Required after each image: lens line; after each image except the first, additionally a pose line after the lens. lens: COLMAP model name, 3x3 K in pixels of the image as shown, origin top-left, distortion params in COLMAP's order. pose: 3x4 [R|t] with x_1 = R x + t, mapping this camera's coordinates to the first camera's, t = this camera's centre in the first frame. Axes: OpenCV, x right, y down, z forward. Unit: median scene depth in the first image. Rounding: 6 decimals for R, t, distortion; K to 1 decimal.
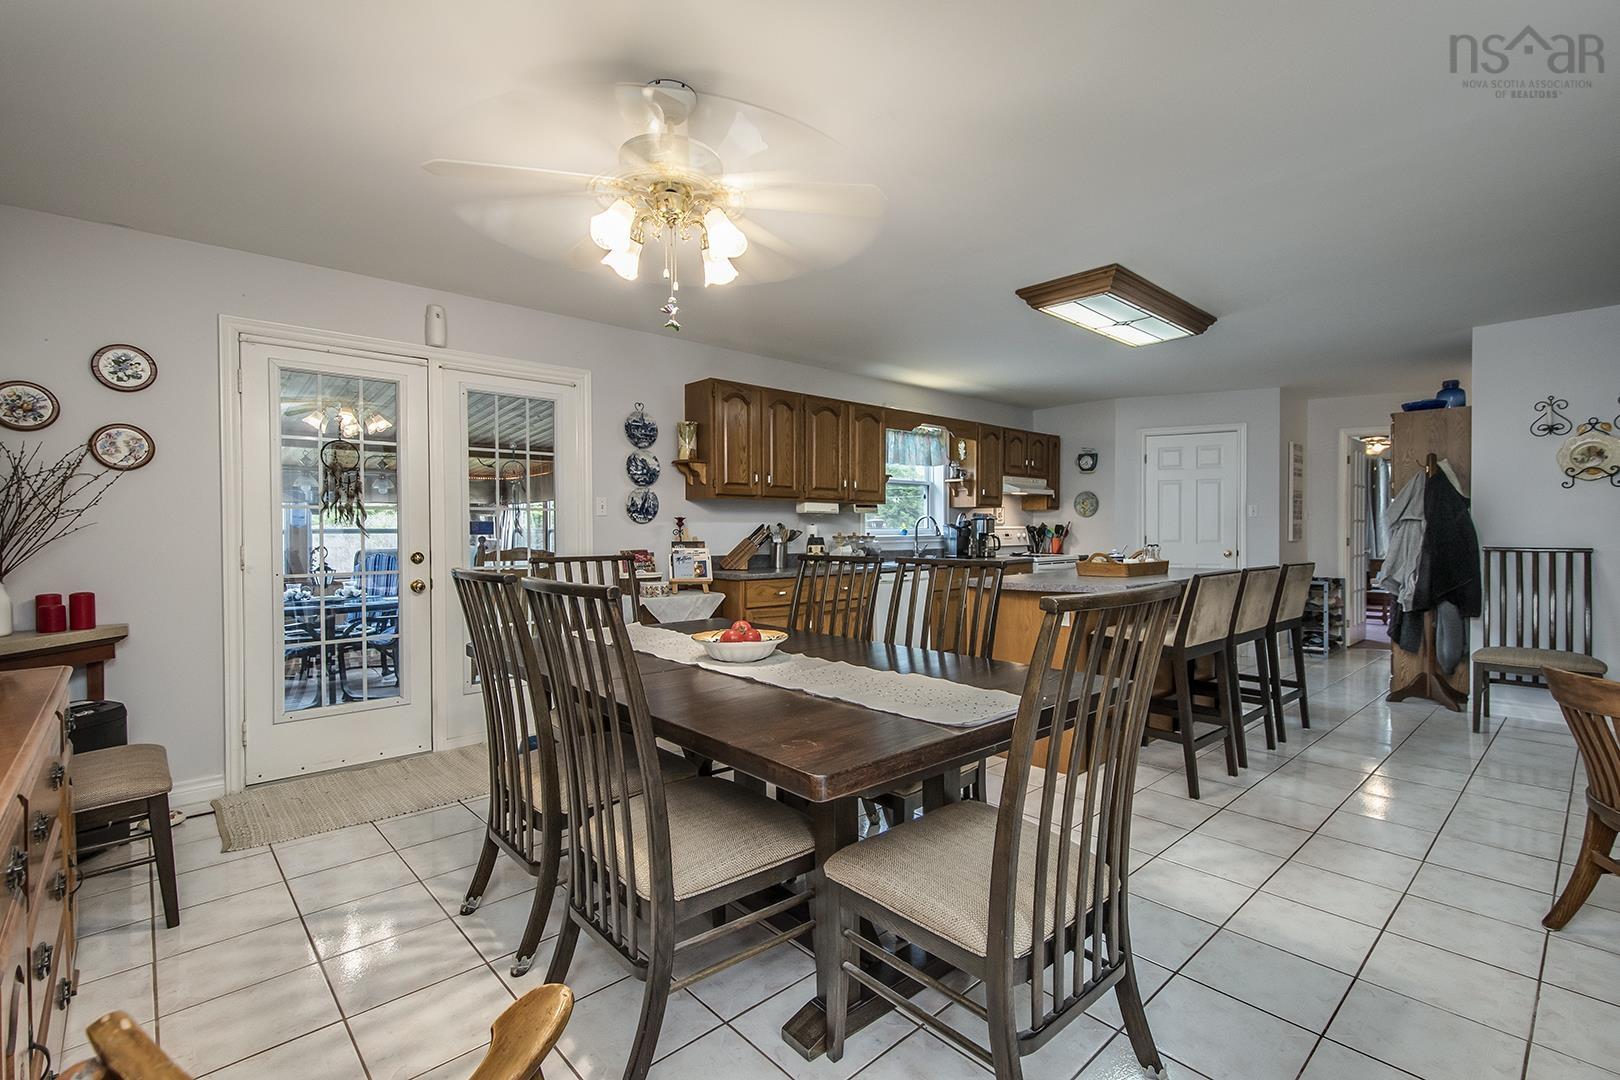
lens RADIAL K [[734.3, 0, 834.0], [0, 734.3, 539.3], [0, 0, 1]] dist [0.013017, -0.003954]
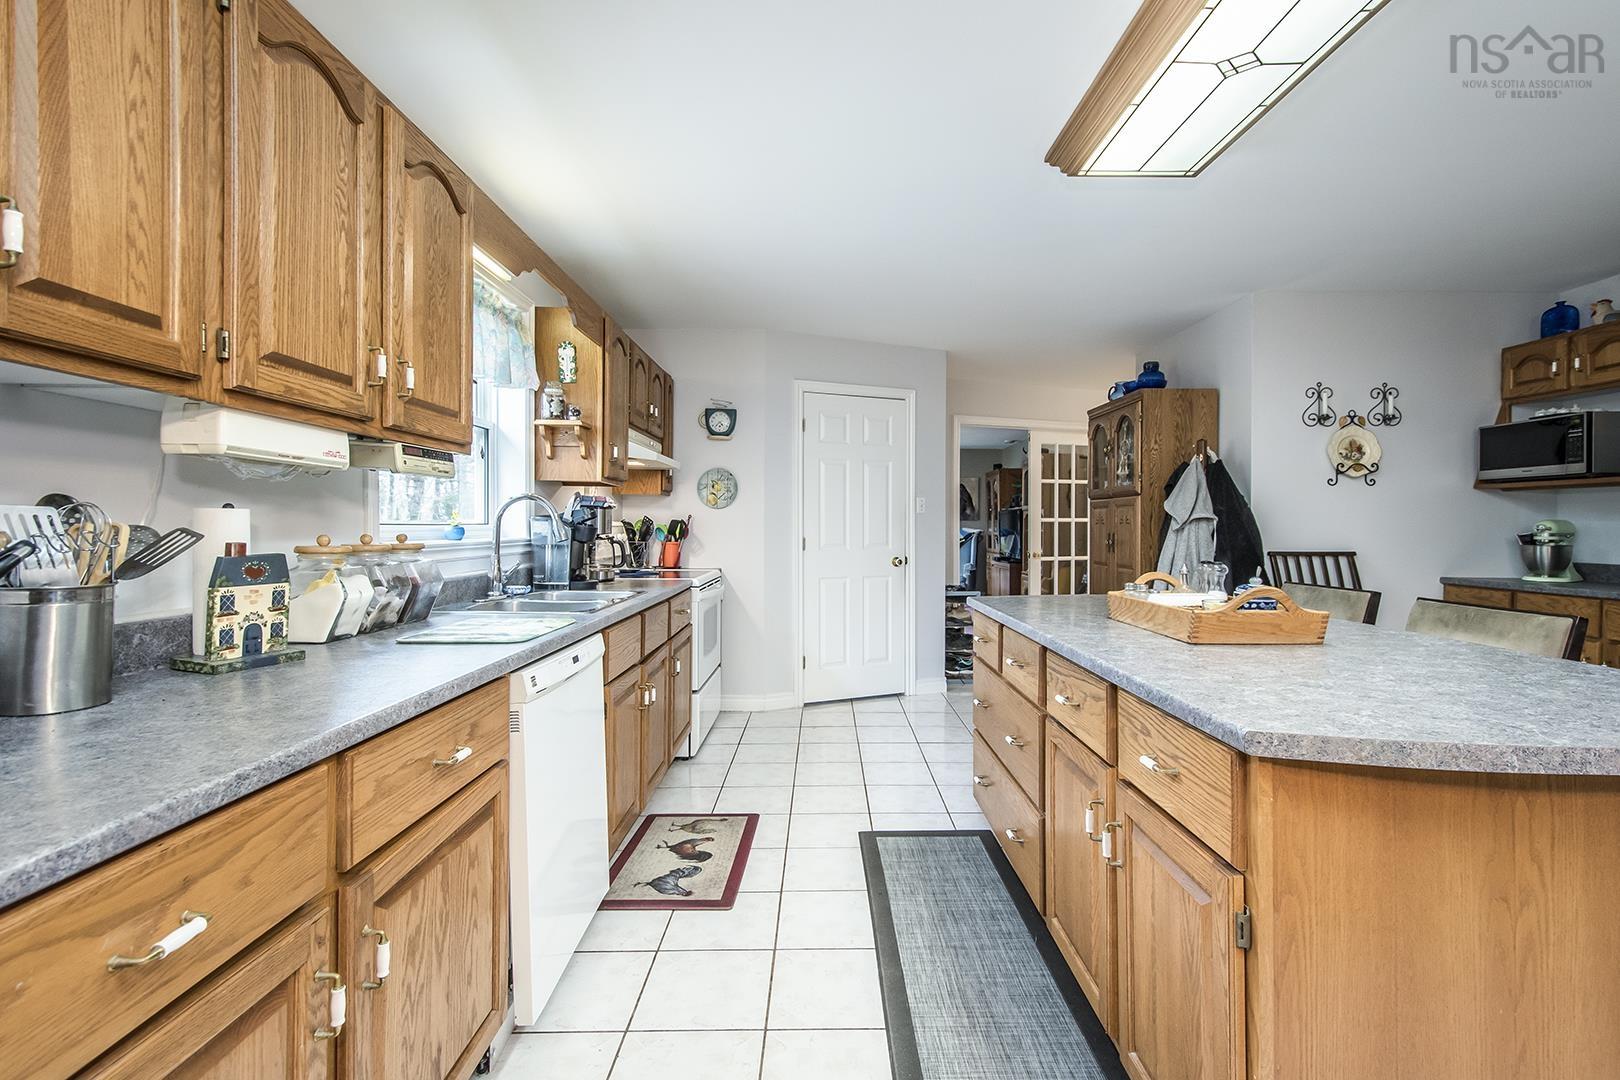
lens RADIAL K [[734.3, 0, 826.2], [0, 734.3, 529.6], [0, 0, 1]] dist [0.013017, -0.003954]
pose [[0.683379, 0.002396, 0.730060, -0.081790], [0.004338, 0.999964, -0.007343, -0.009492], [-0.730051, 0.008185, 0.683344, 0.717764]]
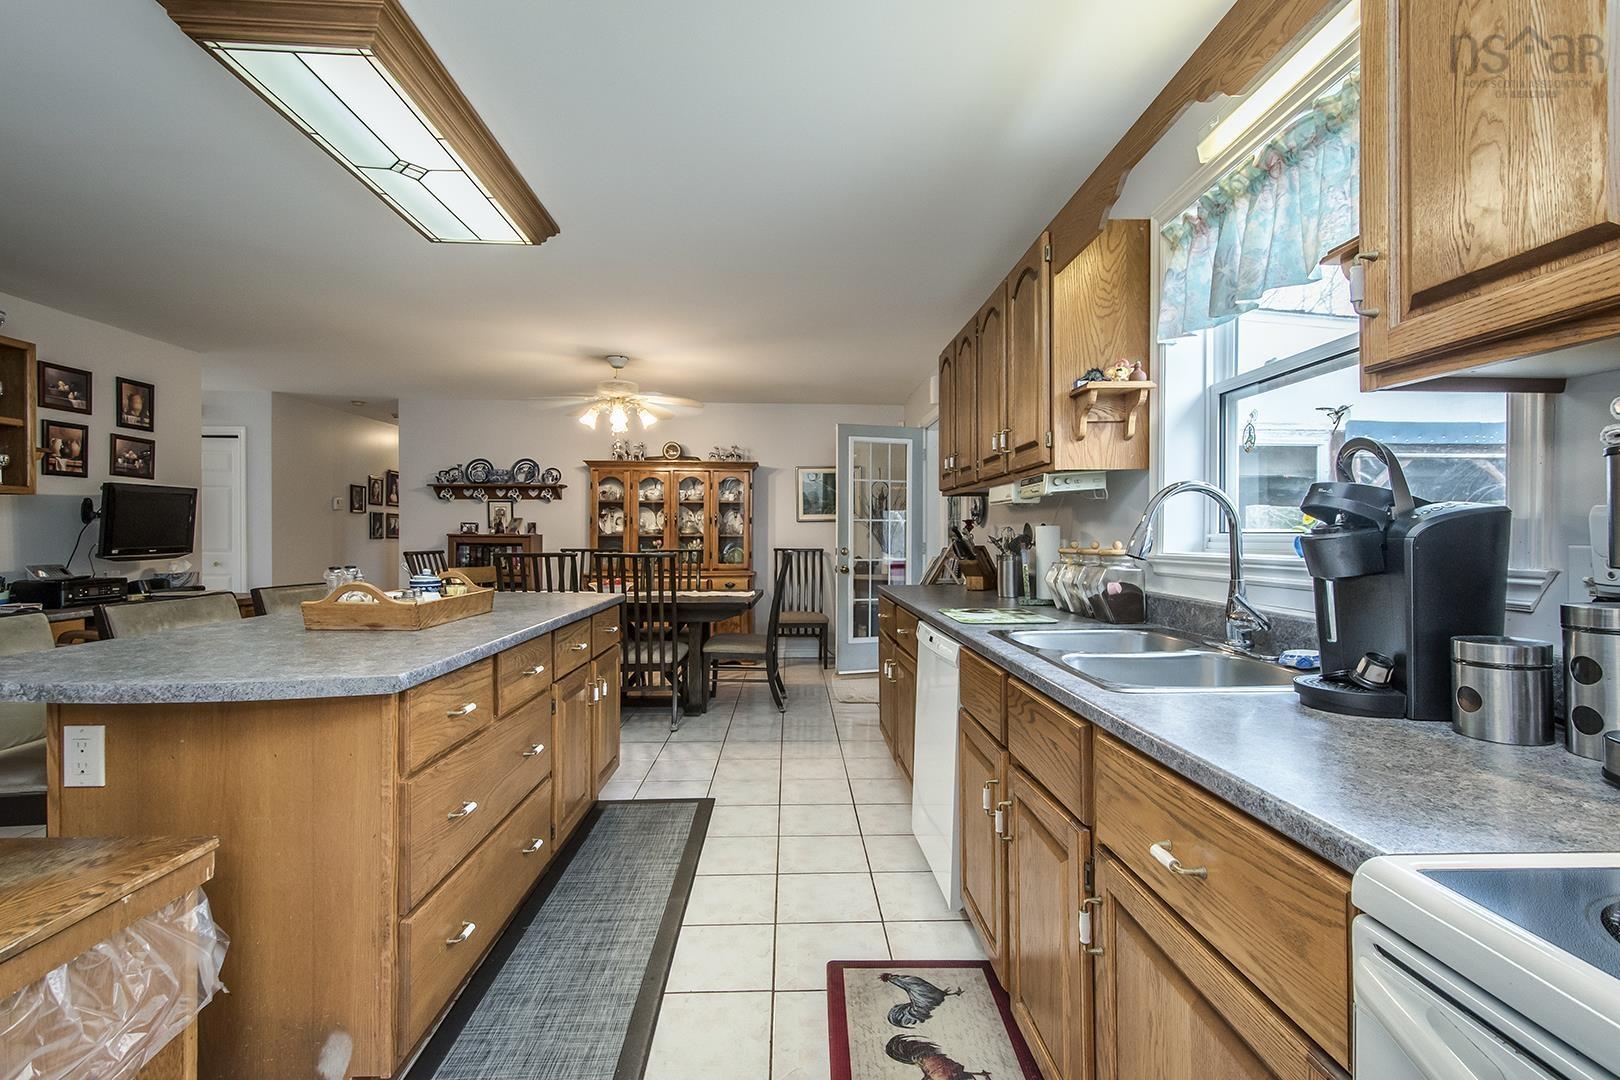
lens RADIAL K [[734.3, 0, 820.5], [0, 734.3, 530.8], [0, 0, 1]] dist [0.013017, -0.003954]
pose [[-0.654862, 0.000802, -0.755748, 0.507984], [-0.007498, 0.999943, 0.007559, -0.018781], [0.755711, 0.010617, -0.654819, 1.321236]]
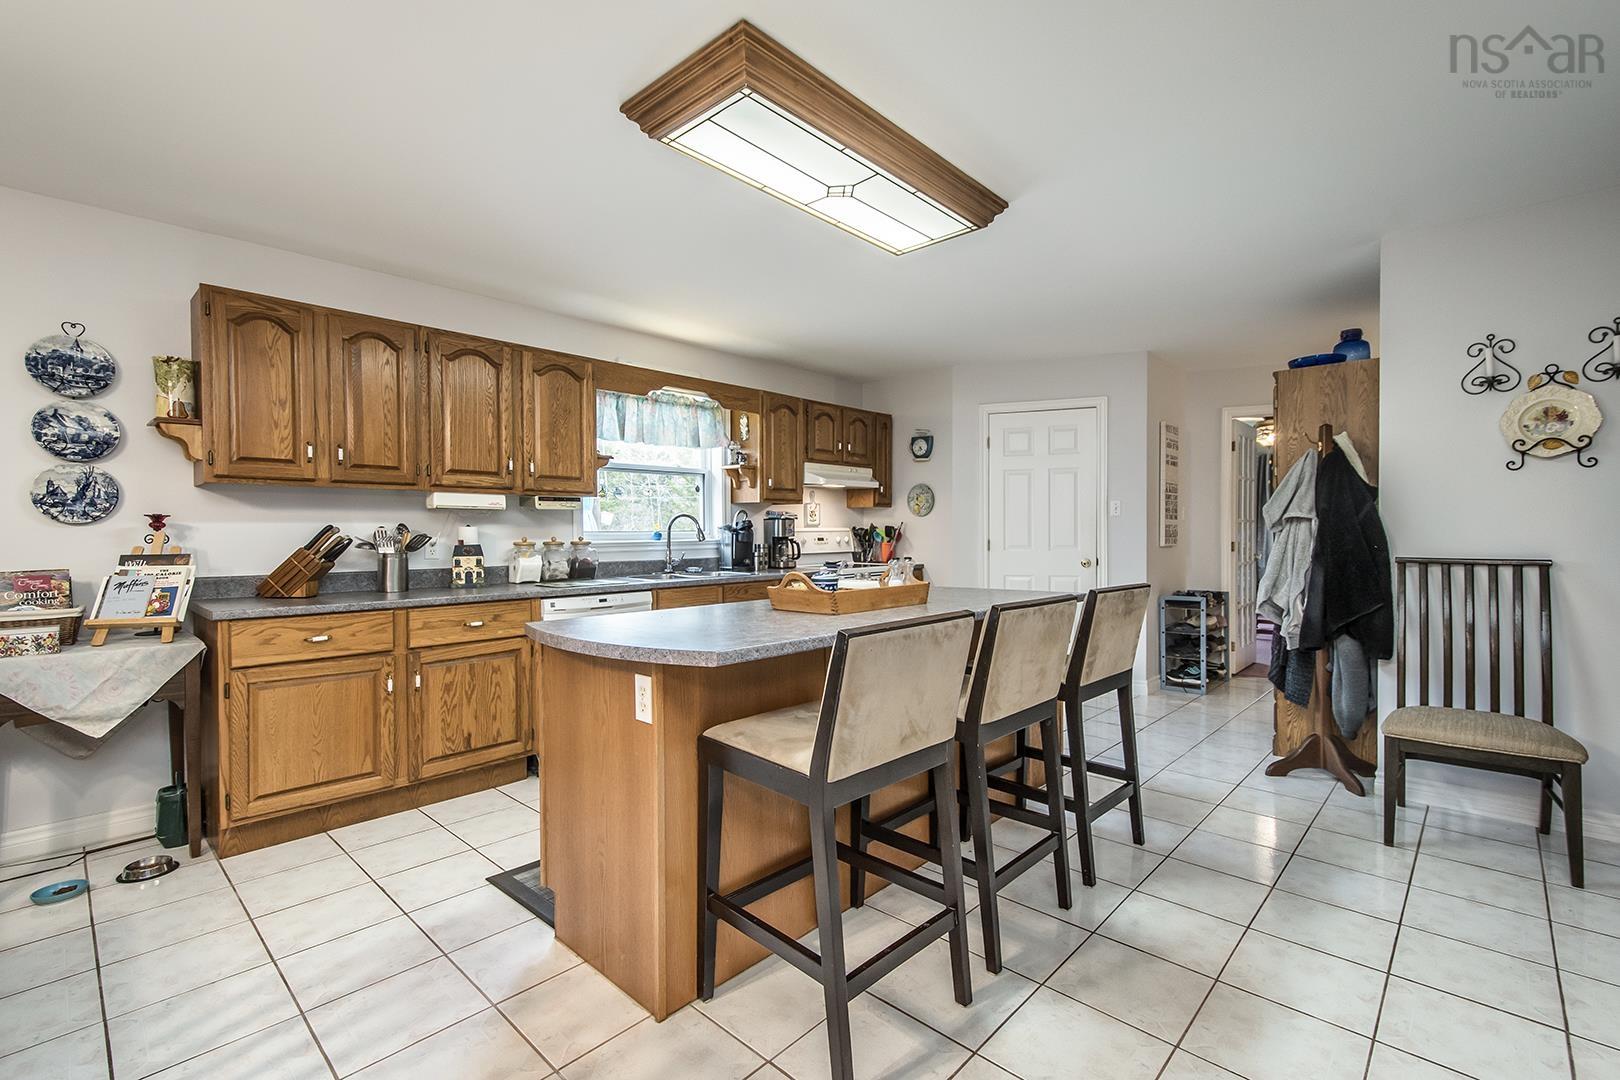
lens RADIAL K [[712.3, 0, 837.7], [0, 712.3, 541.7], [0, 0, 1]] dist [0.004383, -0.002255]
pose [[0.997311, -0.002858, 0.073226, 0.283960], [0.002707, 0.999994, 0.002163, -0.006485], [-0.073232, -0.001959, 0.997313, 0.343131]]
